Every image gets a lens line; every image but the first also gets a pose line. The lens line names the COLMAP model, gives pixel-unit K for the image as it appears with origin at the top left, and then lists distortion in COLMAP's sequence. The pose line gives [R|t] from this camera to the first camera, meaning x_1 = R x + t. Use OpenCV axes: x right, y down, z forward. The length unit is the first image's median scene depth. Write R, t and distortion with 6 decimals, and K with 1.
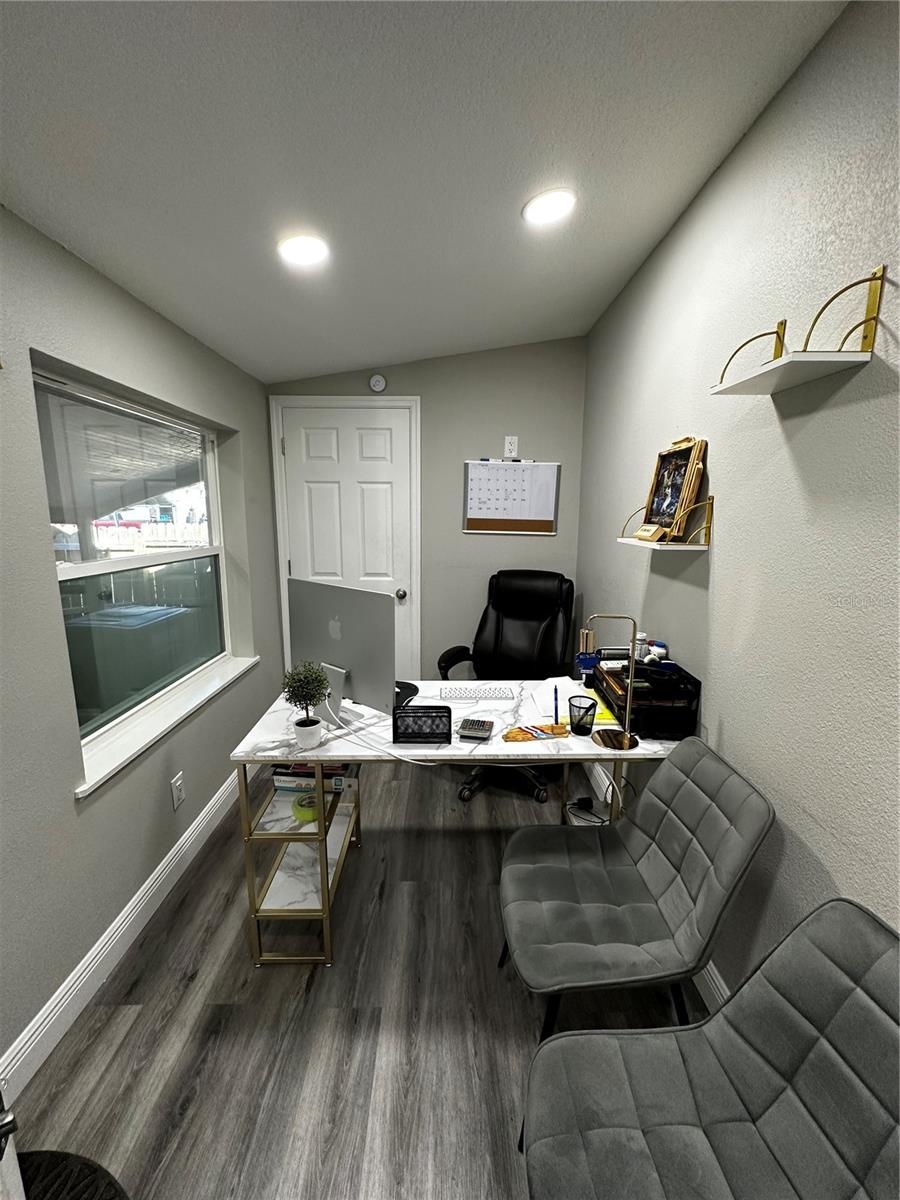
lens RADIAL K [[480.0, 0, 450.0], [0, 480.0, 600.0], [0, 0, 1]] dist [0.000191, 0.000728]
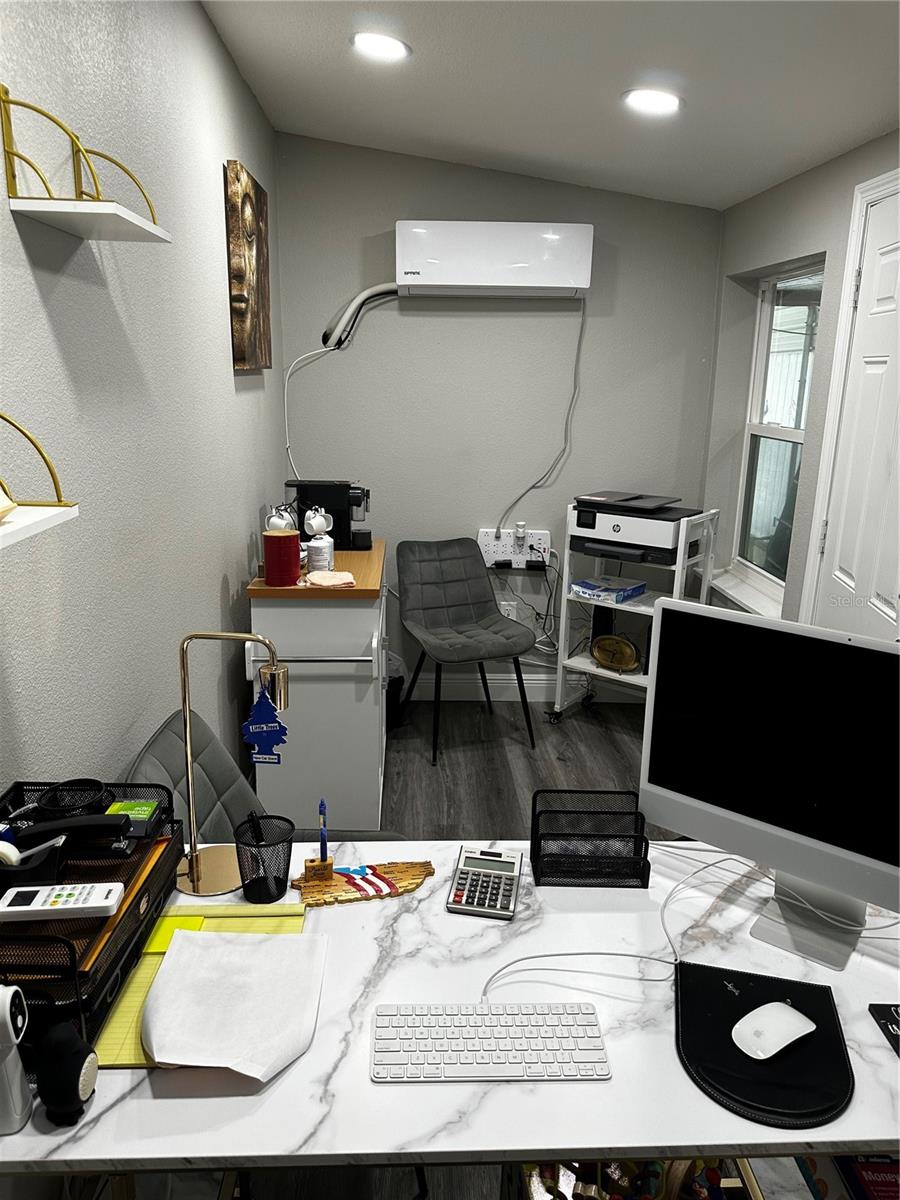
lens RADIAL K [[835.1, 0, 450.0], [0, 835.1, 600.0], [0, 0, 1]] dist [0.175668, -0.276462]
pose [[-0.999291, -0.020343, -0.031675, 0.120346], [-0.032265, 0.896323, 0.442226, -0.357998], [0.019395, 0.442934, -0.896344, 1.594462]]
